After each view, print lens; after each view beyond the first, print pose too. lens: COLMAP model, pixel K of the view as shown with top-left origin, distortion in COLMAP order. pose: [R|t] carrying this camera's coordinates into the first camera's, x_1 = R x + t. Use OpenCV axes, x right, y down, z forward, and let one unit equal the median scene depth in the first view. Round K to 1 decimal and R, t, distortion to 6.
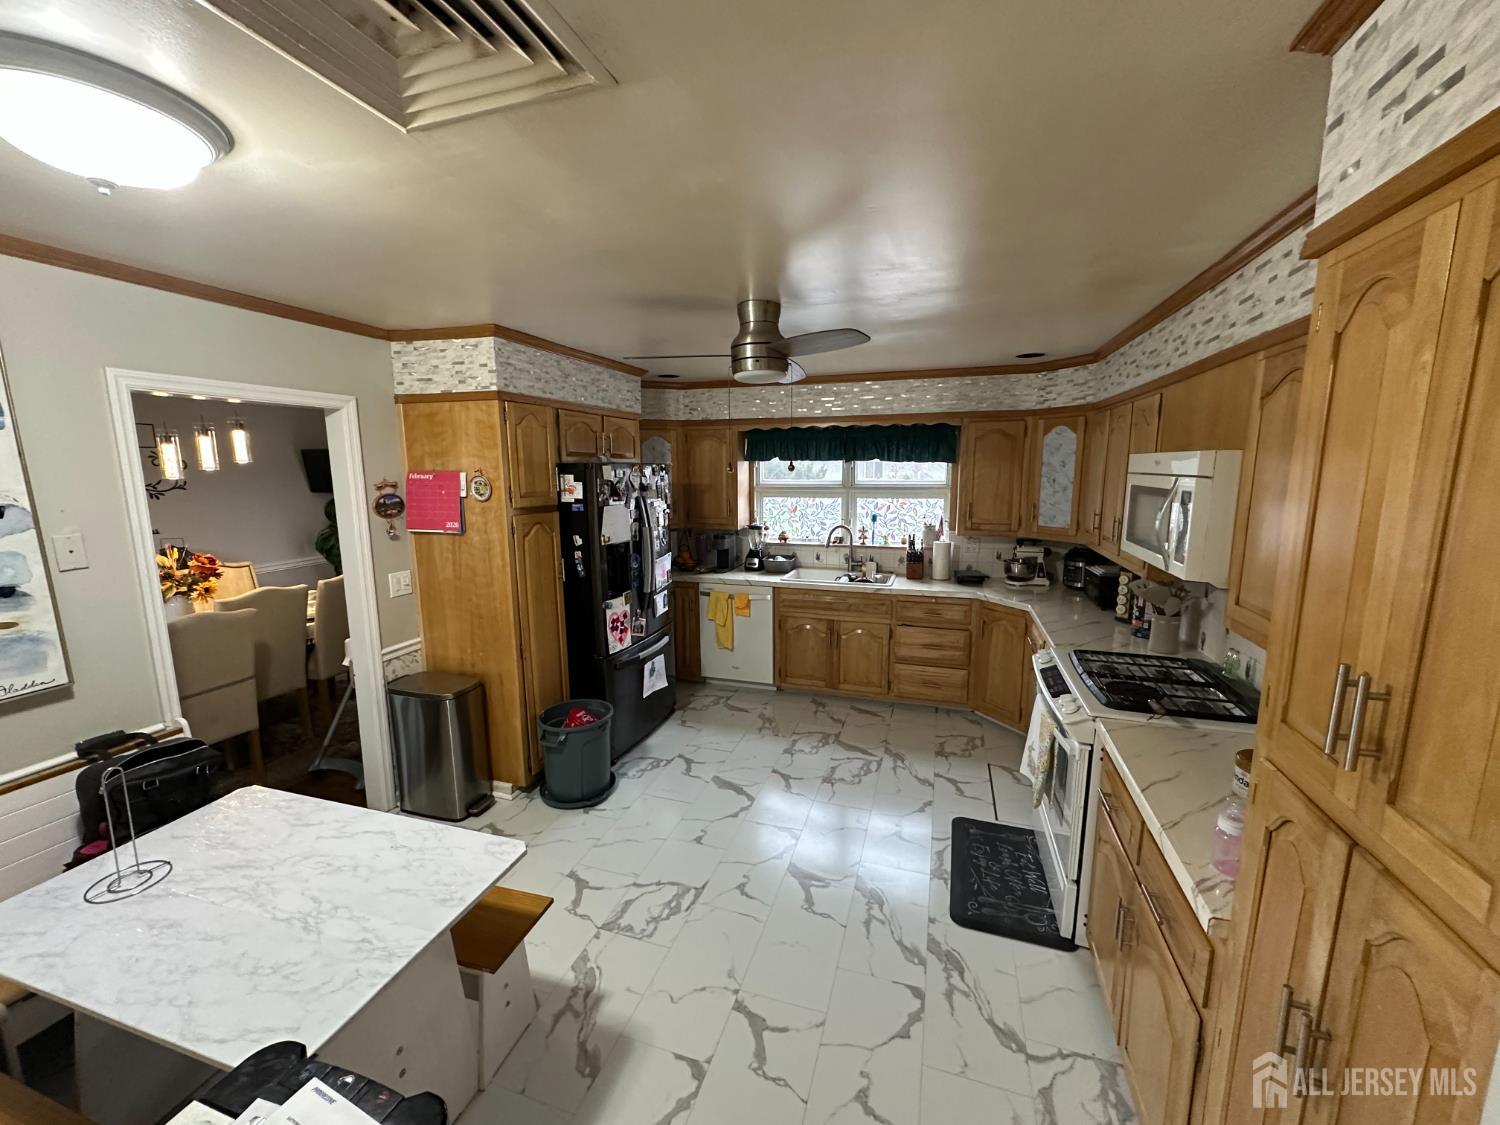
lens RADIAL K [[598.9, 0, 751.7], [0, 598.9, 562.0], [0, 0, 1]] dist [-0.002301, -0.000524]
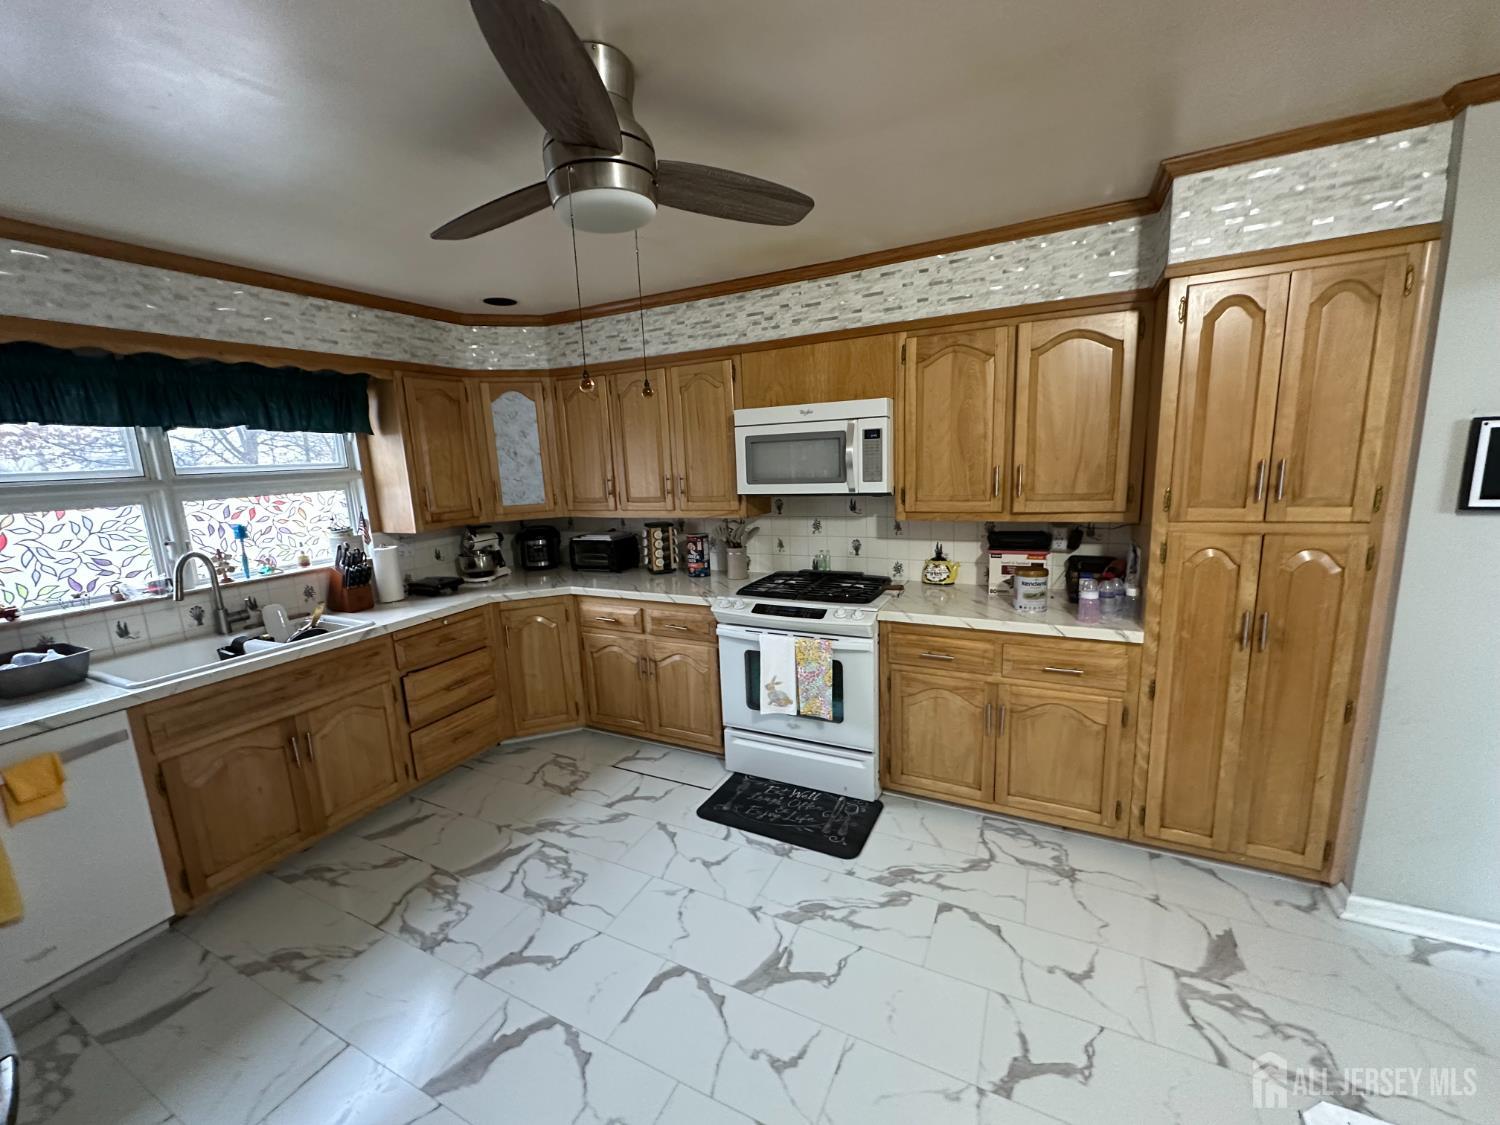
lens RADIAL K [[598.9, 0, 750.5], [0, 598.9, 561.5], [0, 0, 1]] dist [-0.002301, -0.000524]
pose [[0.145454, -0.174961, 0.973772, -0.343595], [0.200605, 0.969010, 0.144141, -0.037761], [-0.968814, 0.174377, 0.176044, 0.532117]]
